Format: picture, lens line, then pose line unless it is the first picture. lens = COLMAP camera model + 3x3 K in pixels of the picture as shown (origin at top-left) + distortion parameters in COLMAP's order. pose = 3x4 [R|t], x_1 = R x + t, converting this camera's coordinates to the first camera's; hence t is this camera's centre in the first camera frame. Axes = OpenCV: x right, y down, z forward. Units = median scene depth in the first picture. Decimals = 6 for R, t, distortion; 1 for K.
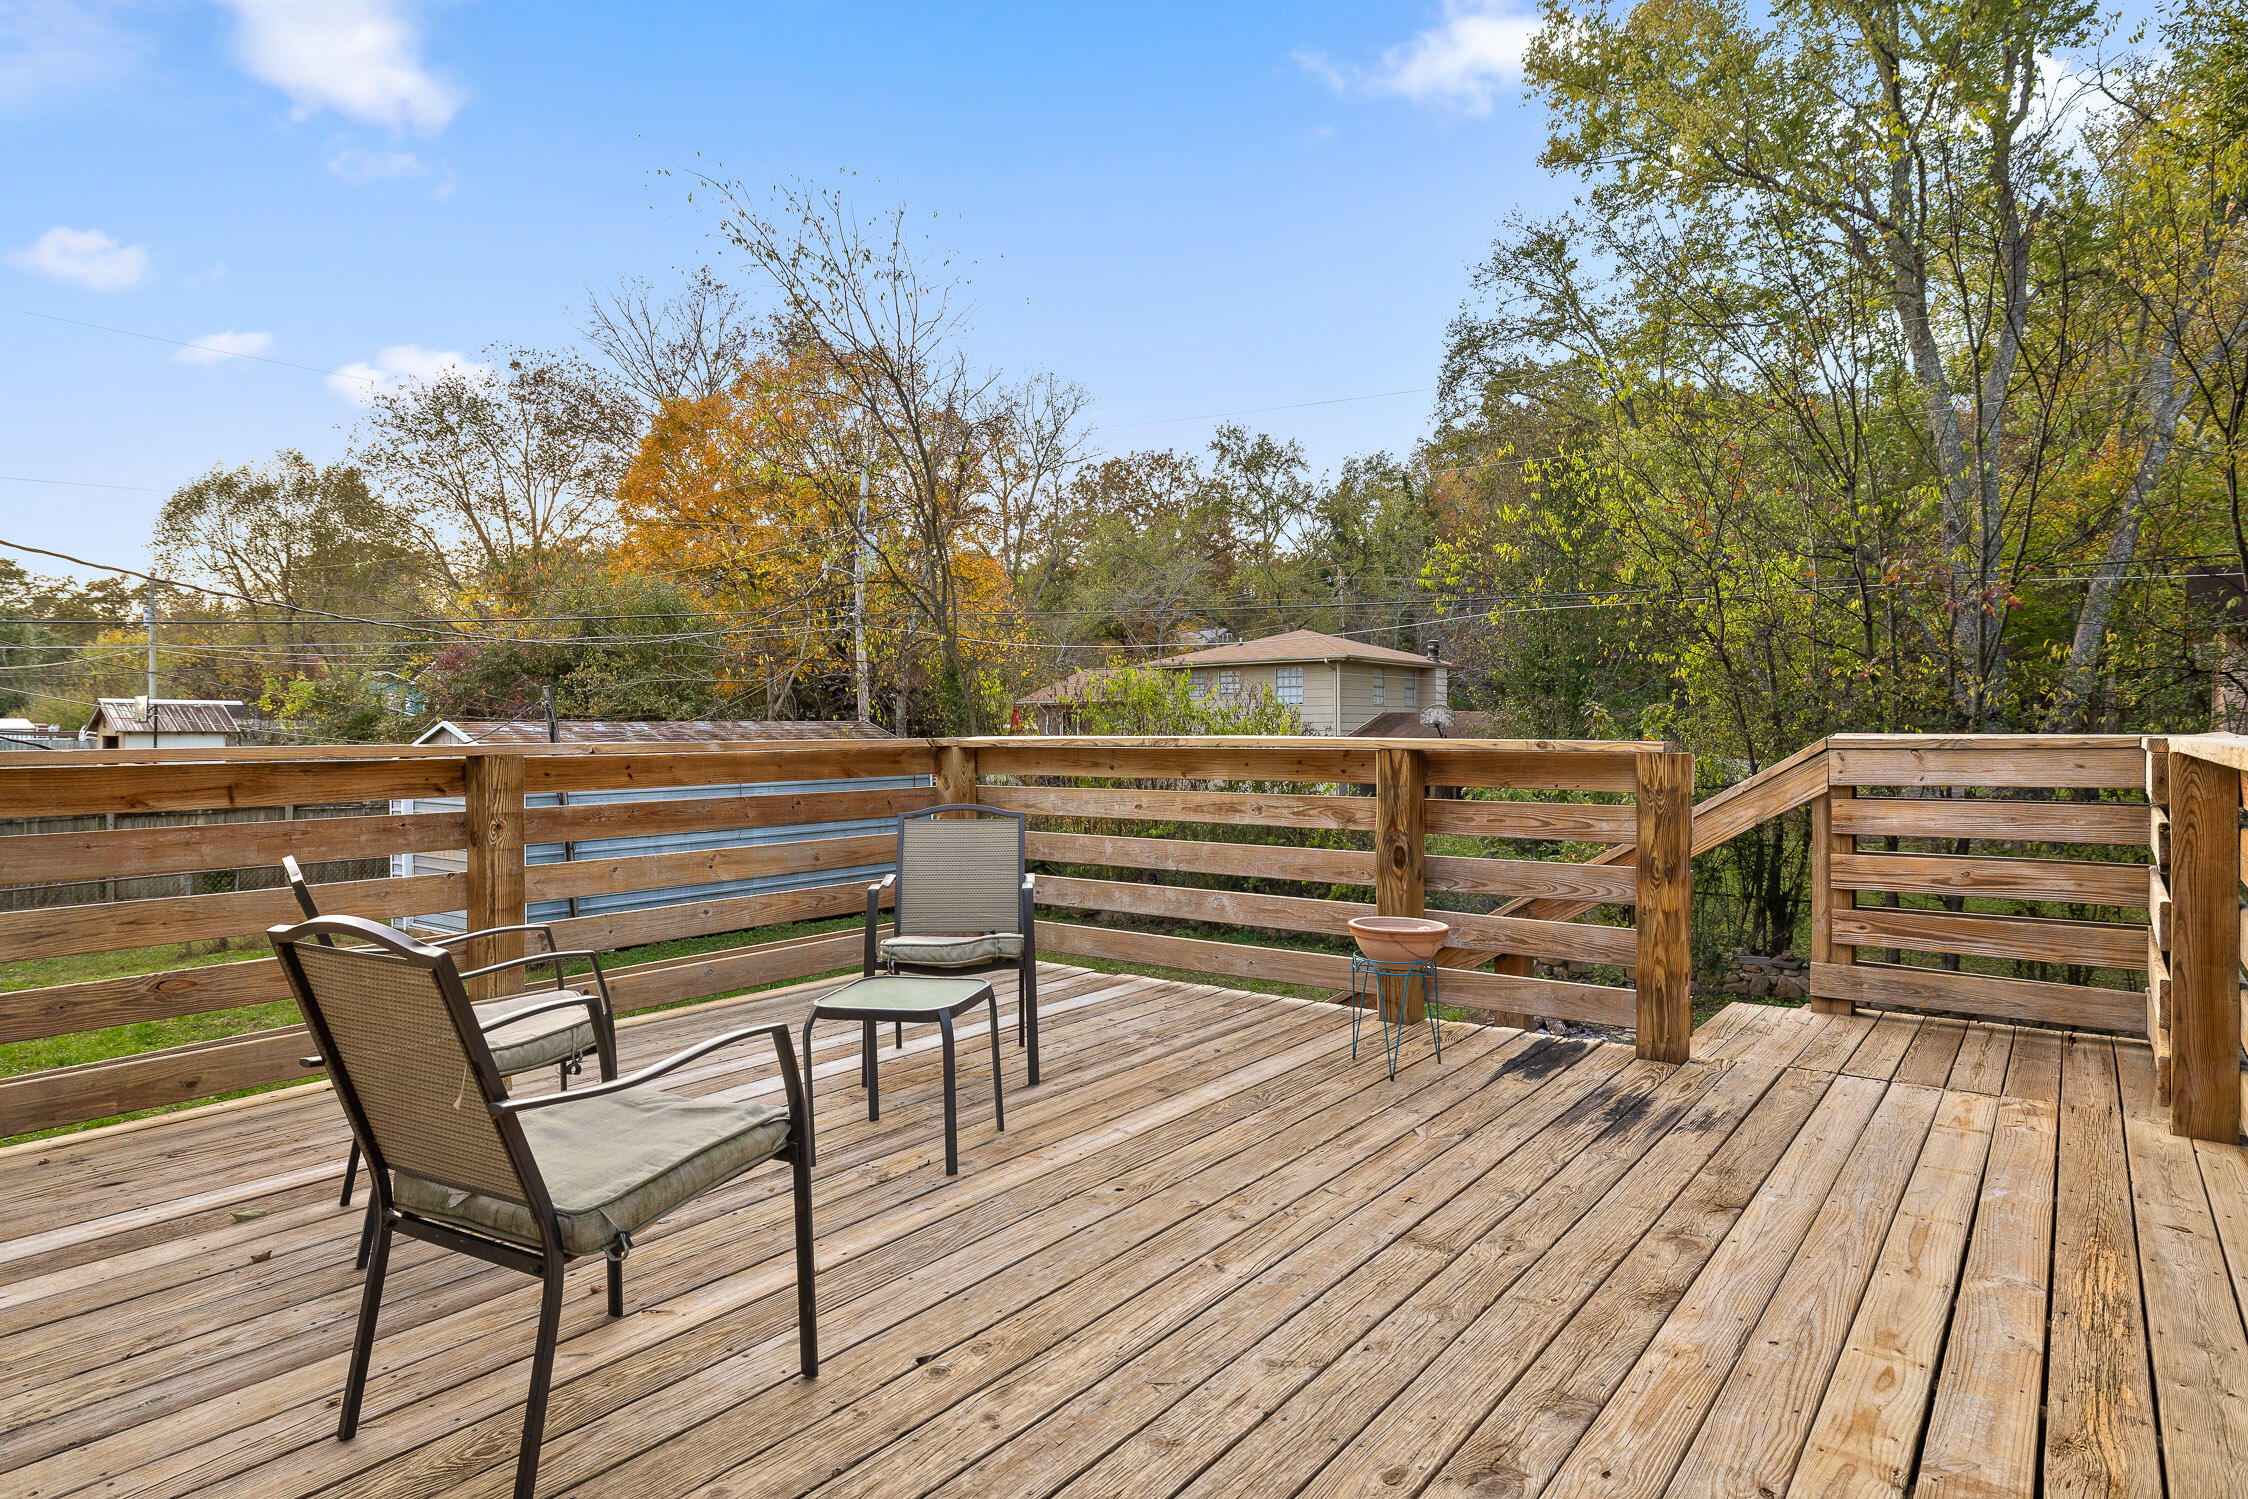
lens RADIAL K [[1289.9, 0, 1124.0], [0, 1289.9, 749.5], [0, 0, 1]] dist [0.001585, -0.000107]
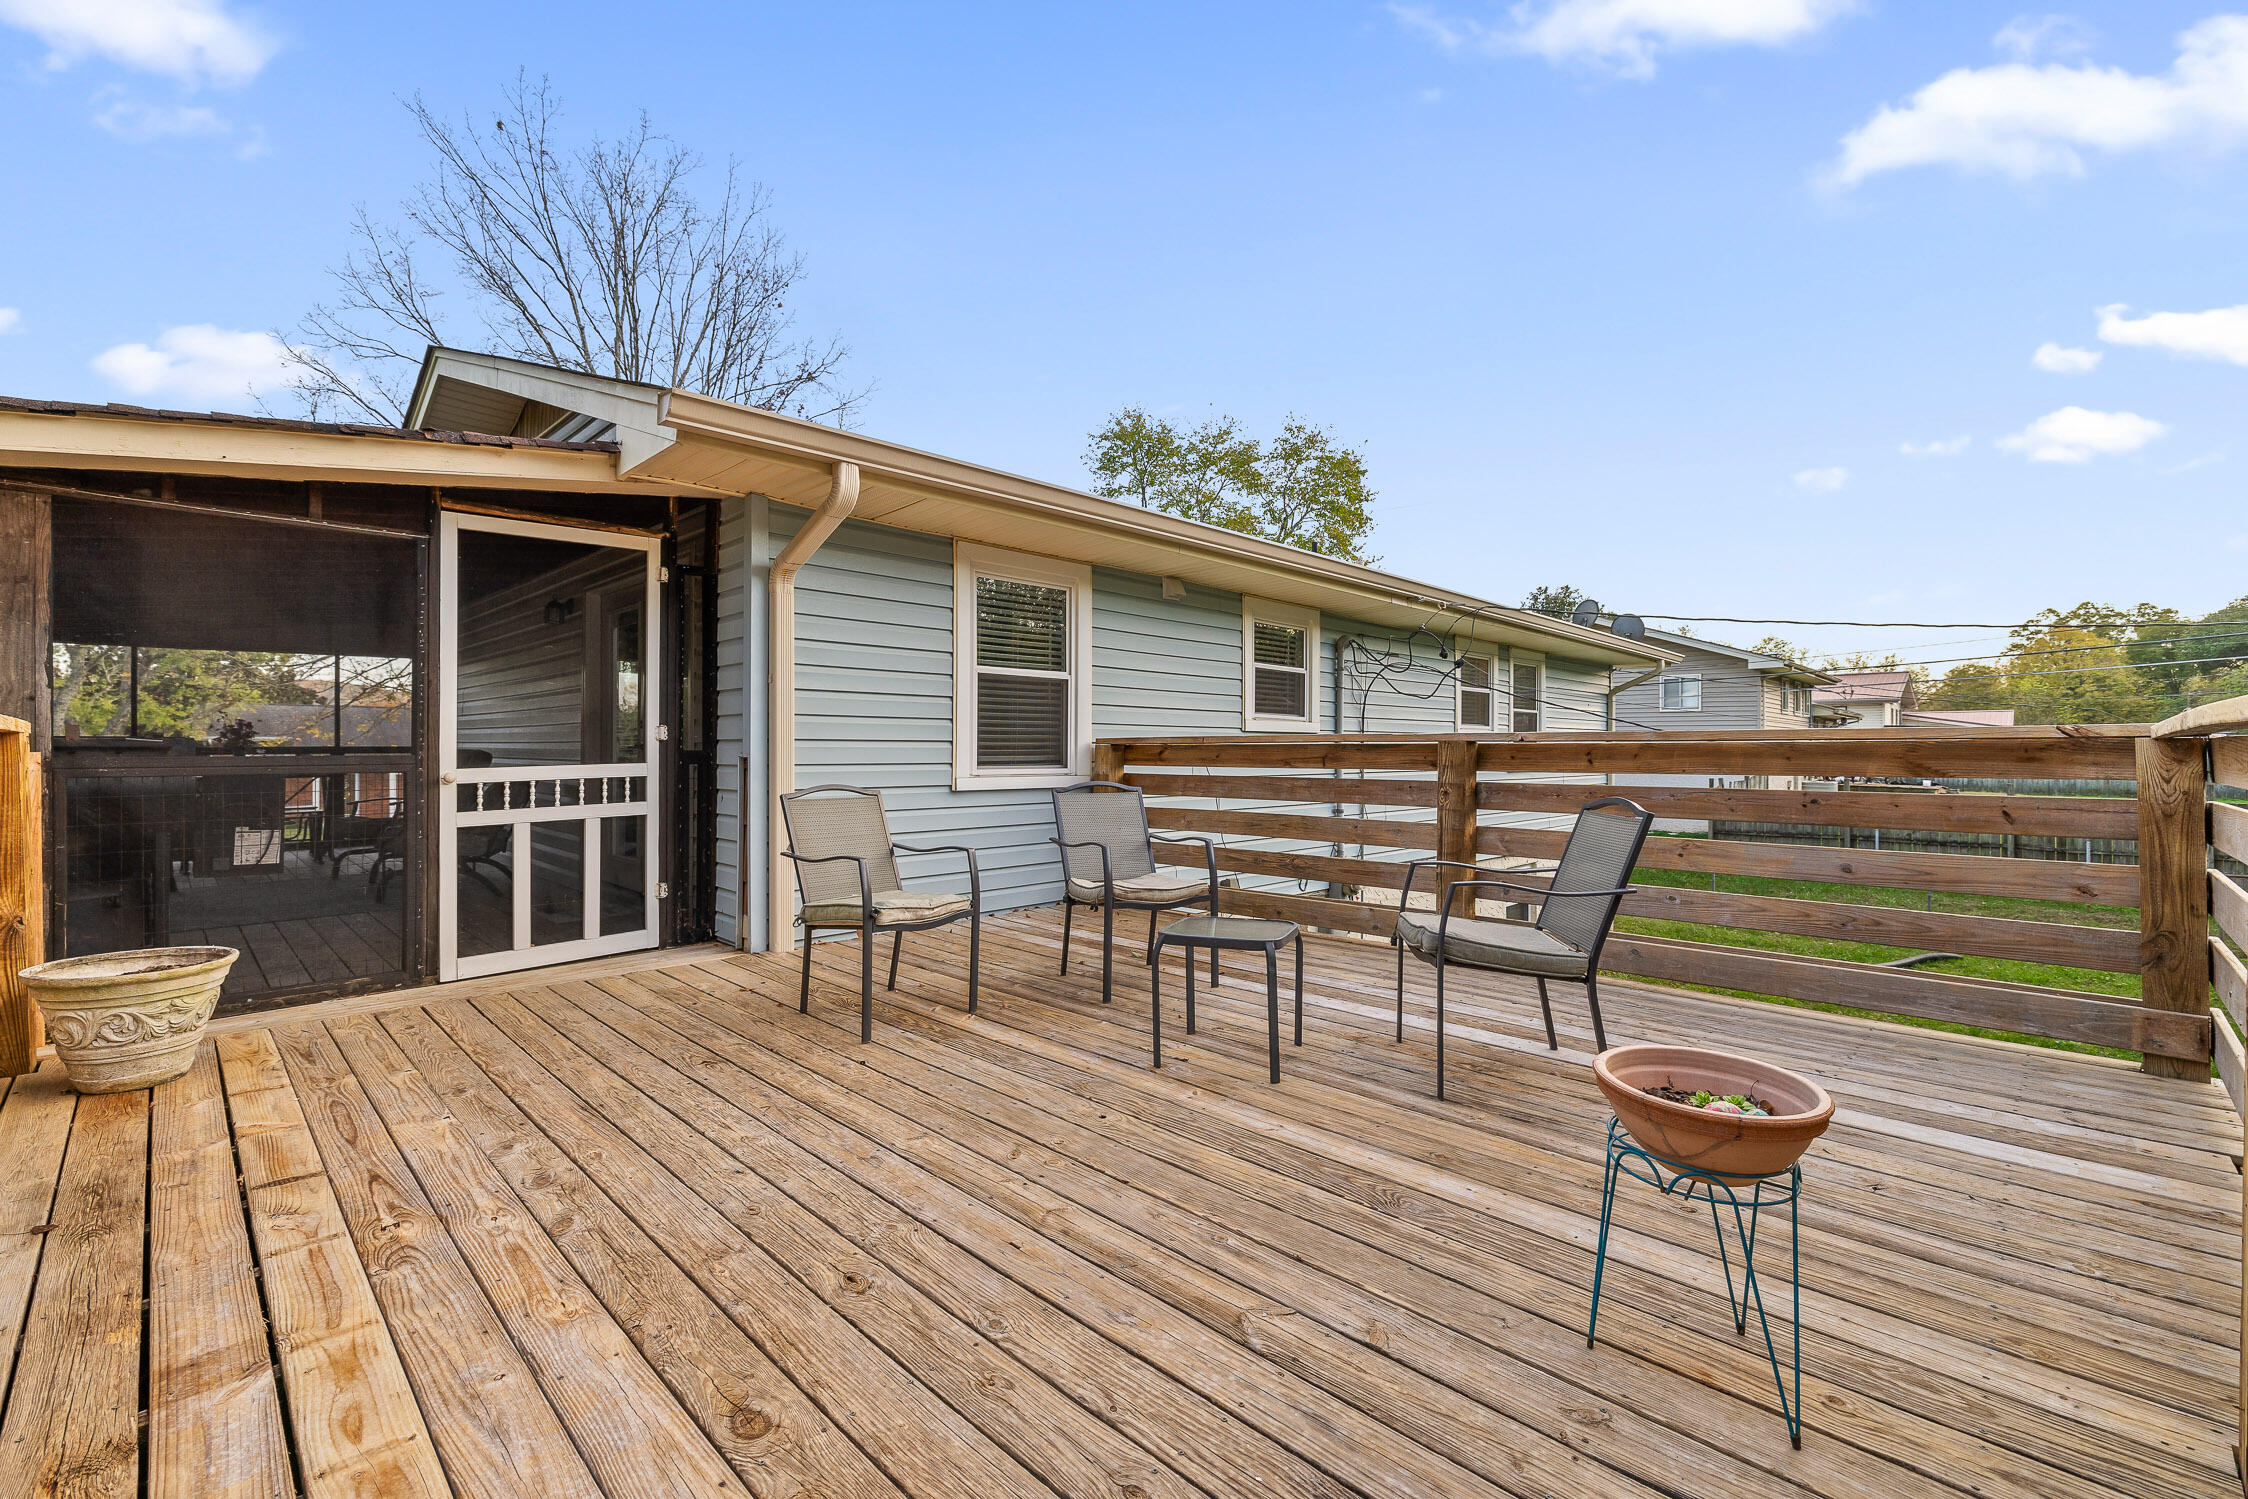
lens RADIAL K [[956.9, 0, 1119.8], [0, 956.9, 743.2], [0, 0, 1]] dist [-0.000957, 0.000276]
pose [[-0.144369, -0.002817, -0.989520, 0.710491], [-0.015284, 0.999883, -0.000616, 0.015548], [0.989406, 0.015035, -0.144395, 0.984322]]
